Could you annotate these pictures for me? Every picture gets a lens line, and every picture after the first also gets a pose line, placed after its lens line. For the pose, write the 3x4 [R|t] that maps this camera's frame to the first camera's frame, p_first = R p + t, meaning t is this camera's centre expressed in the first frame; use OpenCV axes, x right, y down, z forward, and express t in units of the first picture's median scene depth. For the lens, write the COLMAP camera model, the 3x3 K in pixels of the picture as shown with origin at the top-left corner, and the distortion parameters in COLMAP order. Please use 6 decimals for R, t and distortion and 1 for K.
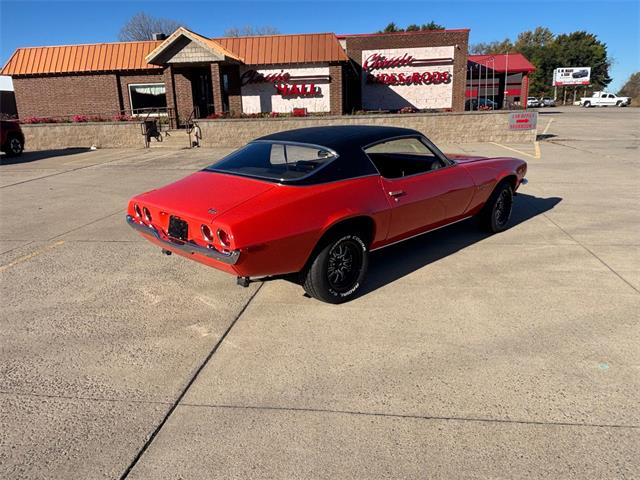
lens RADIAL K [[477.9, 0, 324.5], [0, 477.9, 246.2], [0, 0, 1]] dist [0.039218, -0.063852]
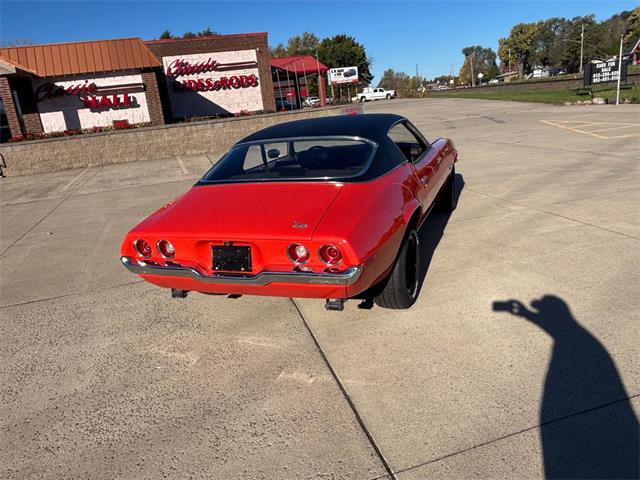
lens RADIAL K [[477.9, 0, 315.3], [0, 477.9, 245.4], [0, 0, 1]] dist [0.039218, -0.063852]
pose [[0.915217, -0.180319, 0.360364, -0.076309], [0.185782, 0.982393, 0.019740, -0.007824], [-0.357578, 0.048882, 0.932603, 0.038465]]
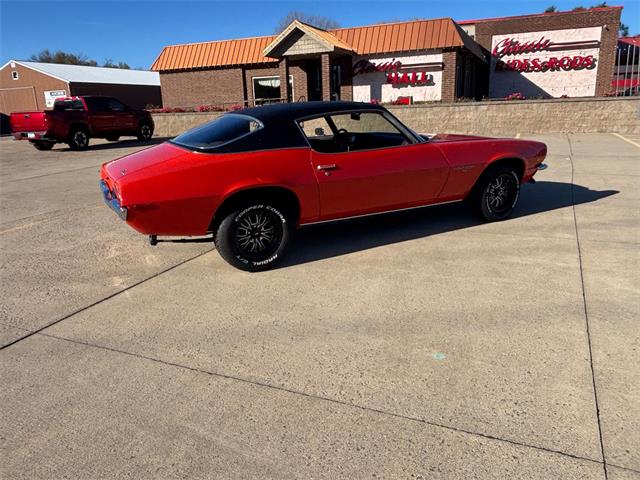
lens RADIAL K [[477.9, 0, 321.7], [0, 477.9, 245.7], [0, 0, 1]] dist [0.039218, -0.063852]
pose [[0.955973, 0.076898, -0.283200, 0.080142], [-0.073589, 0.997039, 0.022319, 0.005382], [0.284078, -0.000496, 0.958801, 0.010662]]
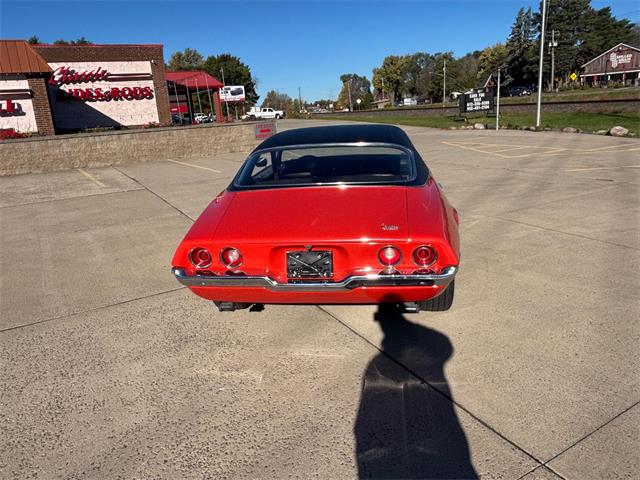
lens RADIAL K [[477.9, 0, 318.9], [0, 477.9, 237.0], [0, 0, 1]] dist [0.039218, -0.063852]
pose [[0.796036, -0.177808, 0.578541, -0.118772], [0.207811, 0.978059, 0.014660, -0.014085], [-0.568454, 0.108558, 0.815521, 0.065122]]
